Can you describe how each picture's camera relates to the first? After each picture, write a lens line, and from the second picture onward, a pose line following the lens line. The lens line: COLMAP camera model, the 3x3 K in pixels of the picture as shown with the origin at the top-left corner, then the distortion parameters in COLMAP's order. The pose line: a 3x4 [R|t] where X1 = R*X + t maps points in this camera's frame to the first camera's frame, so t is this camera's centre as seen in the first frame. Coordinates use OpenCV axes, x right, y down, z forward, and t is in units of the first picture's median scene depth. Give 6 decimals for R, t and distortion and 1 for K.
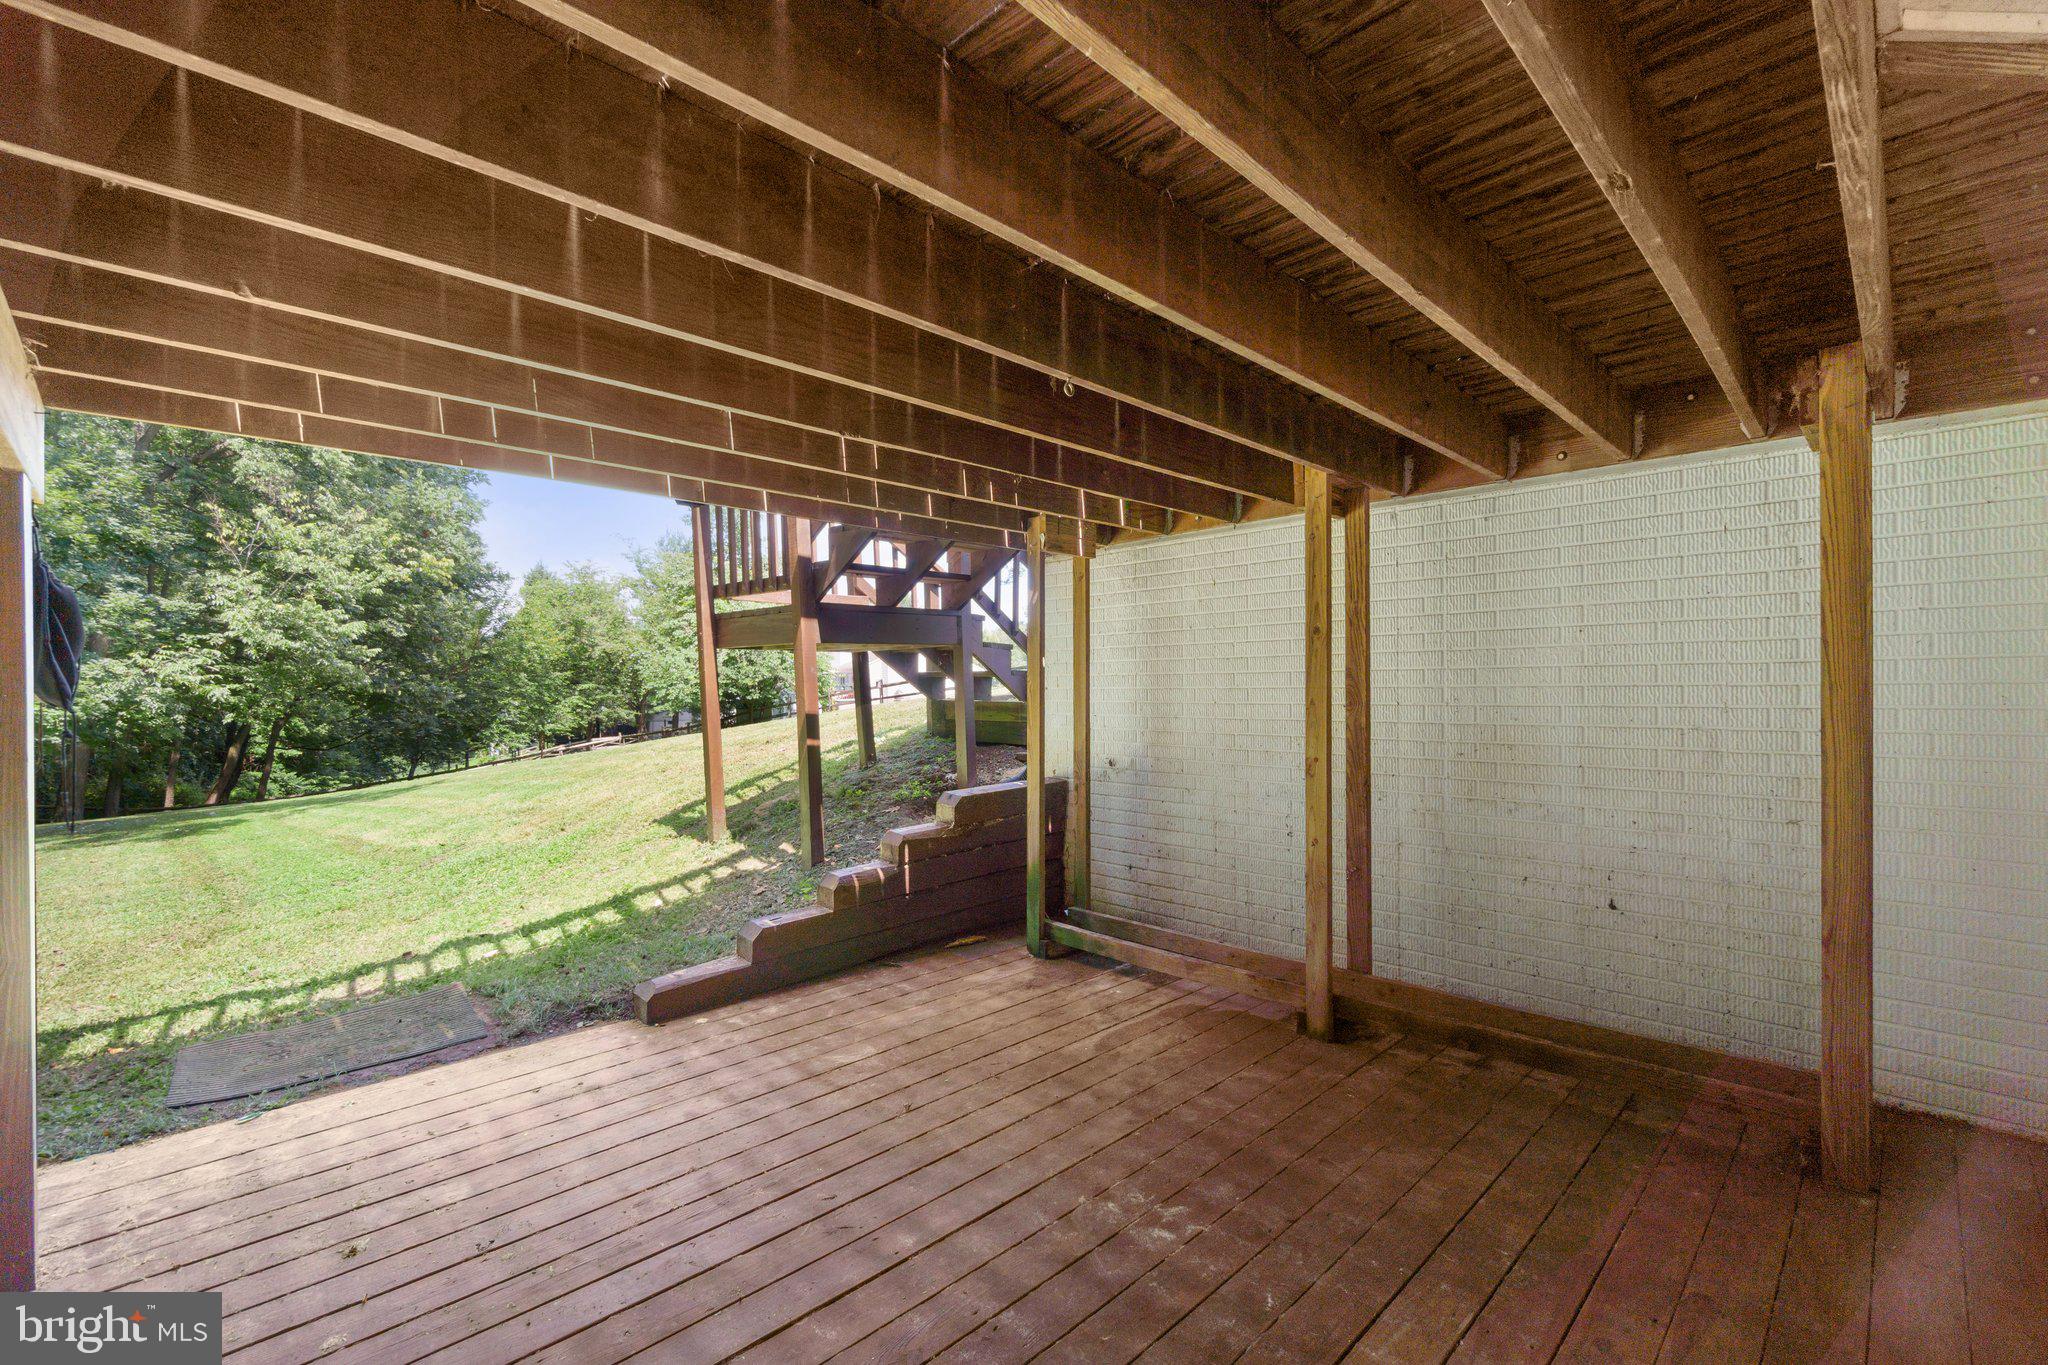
lens RADIAL K [[881.2, 0, 1023.9], [0, 881.2, 690.7], [0, 0, 1]] dist [-0.011618, 0.004315]
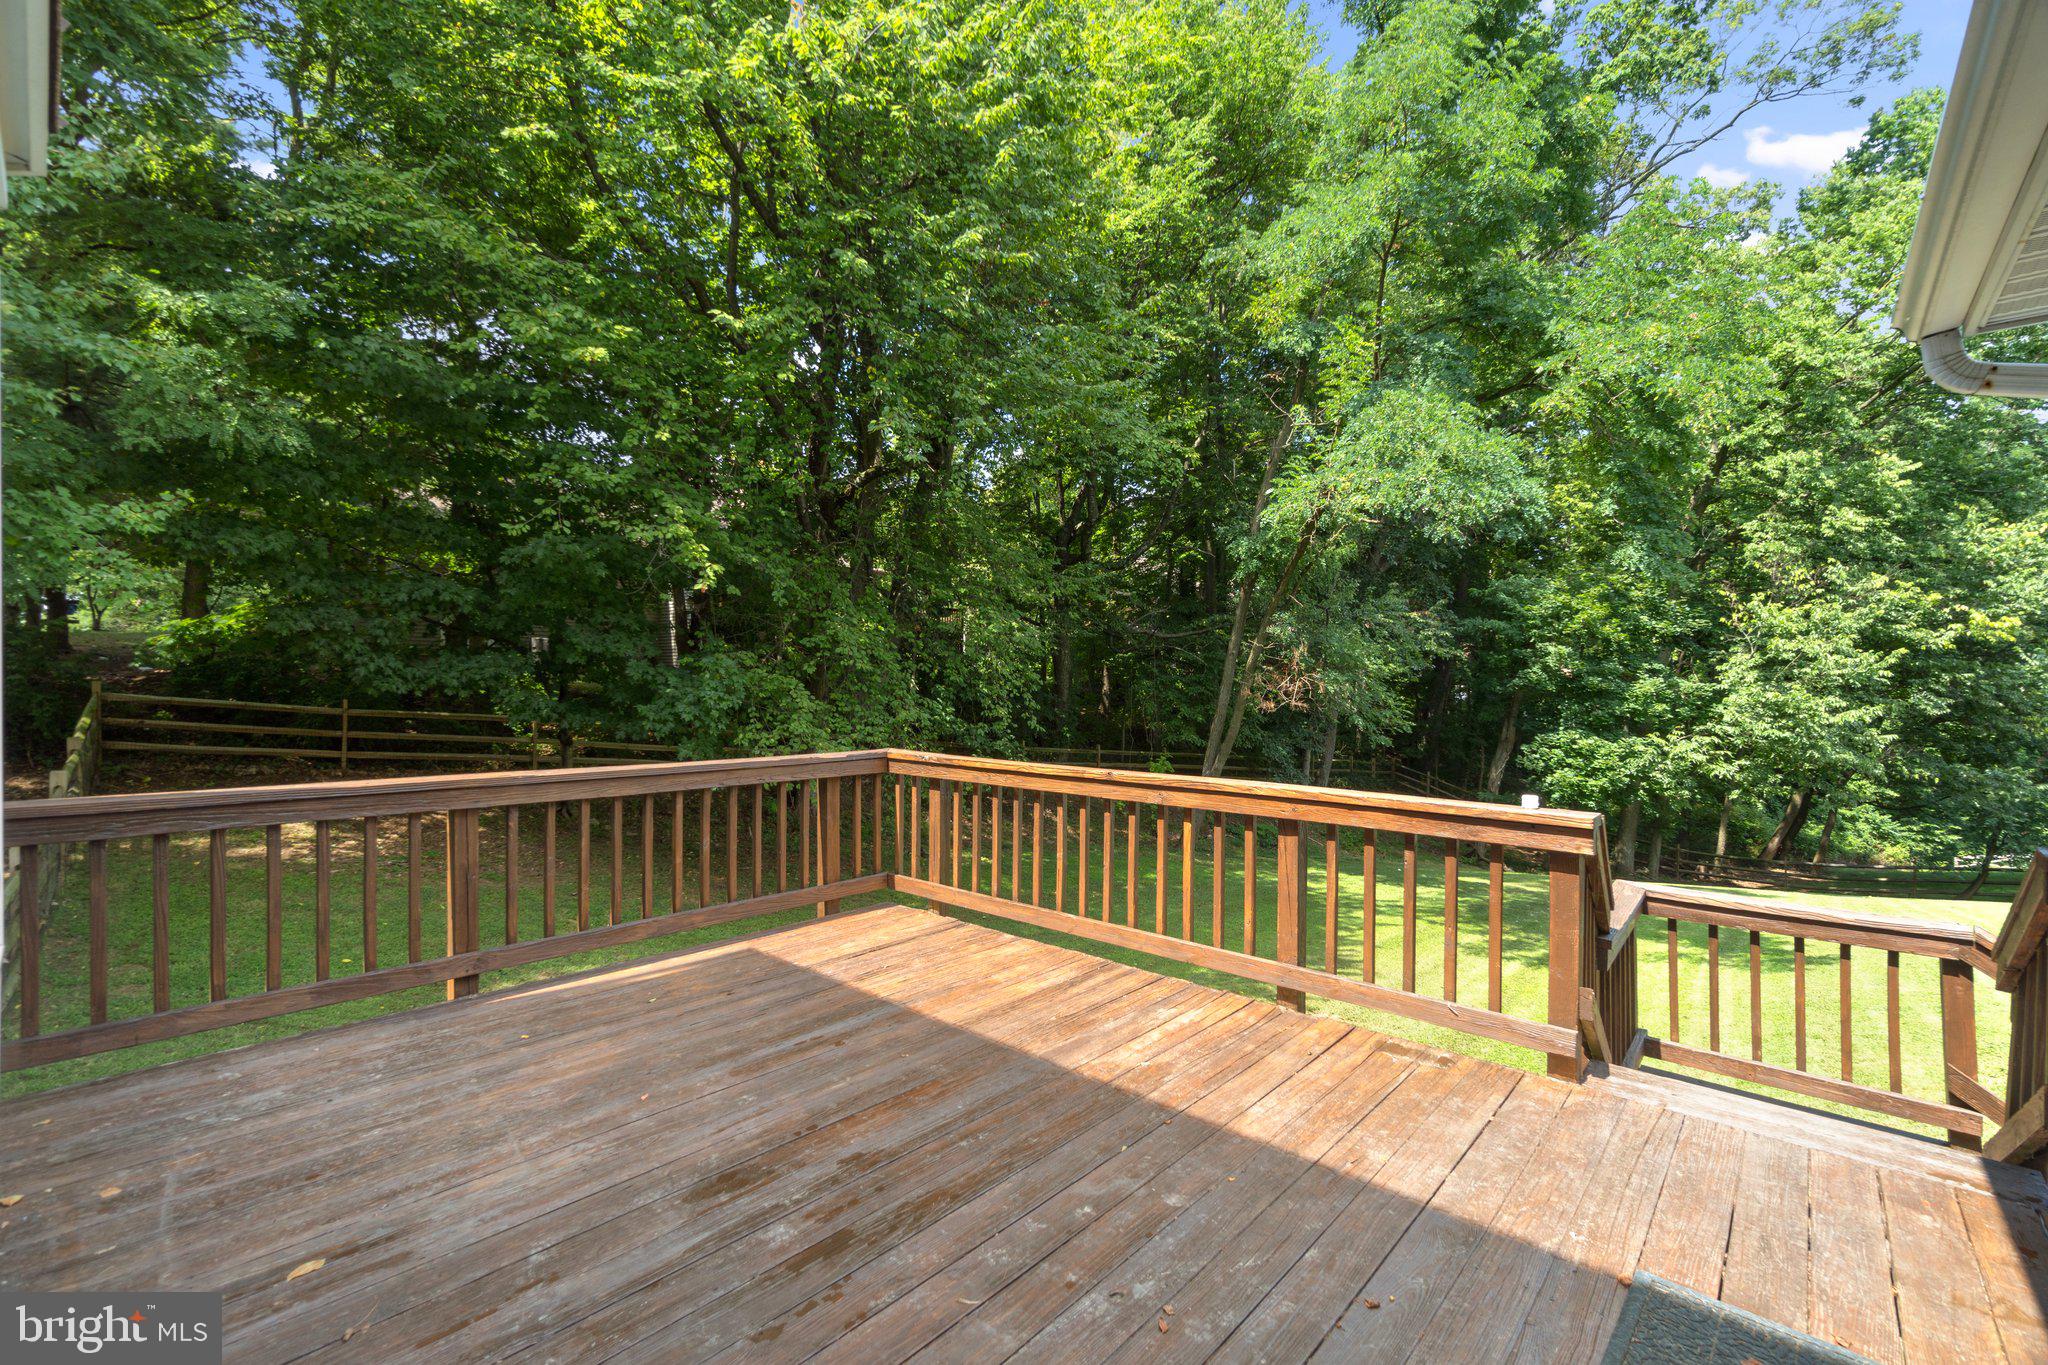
lens RADIAL K [[887.9, 0, 1023.6], [0, 887.9, 695.0], [0, 0, 1]] dist [0.000791, 0.000569]
pose [[0.056661, 0.026101, -0.998052, 0.099226], [-0.012831, 0.999595, 0.025413, -0.111349], [0.998311, 0.011366, 0.056973, 0.106751]]
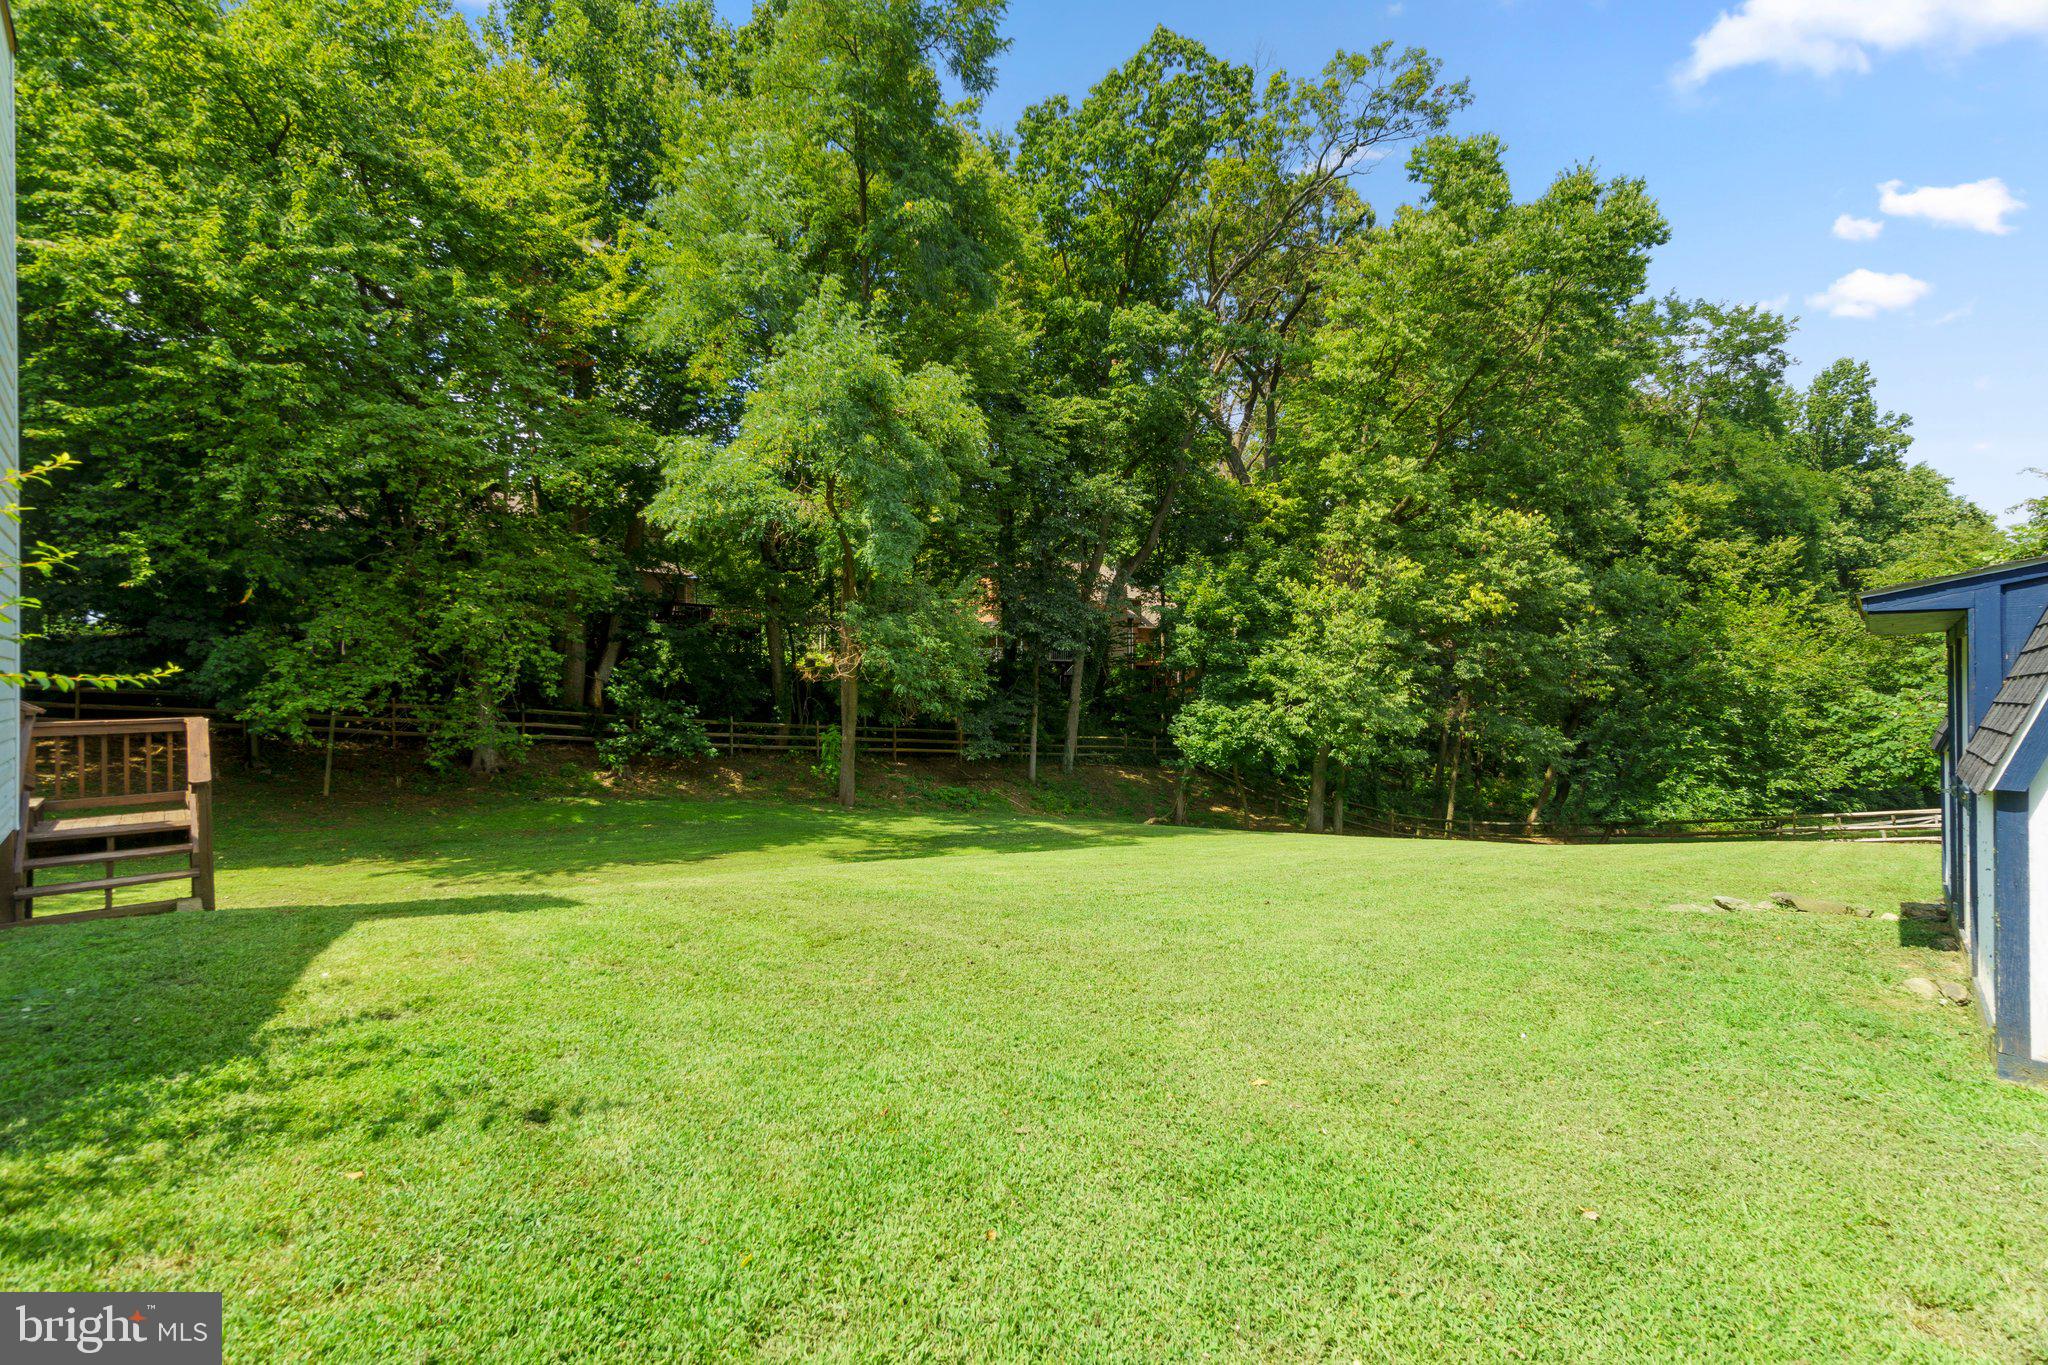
lens RADIAL K [[872.6, 0, 1024.0], [0, 872.6, 682.5], [0, 0, 1]] dist [-0.001392, 0.000177]
pose [[-0.026682, 0.005198, -0.999630, 0.291192], [0.005195, 0.999974, 0.005061, -0.078262], [0.999630, -0.005058, -0.026708, 0.673457]]
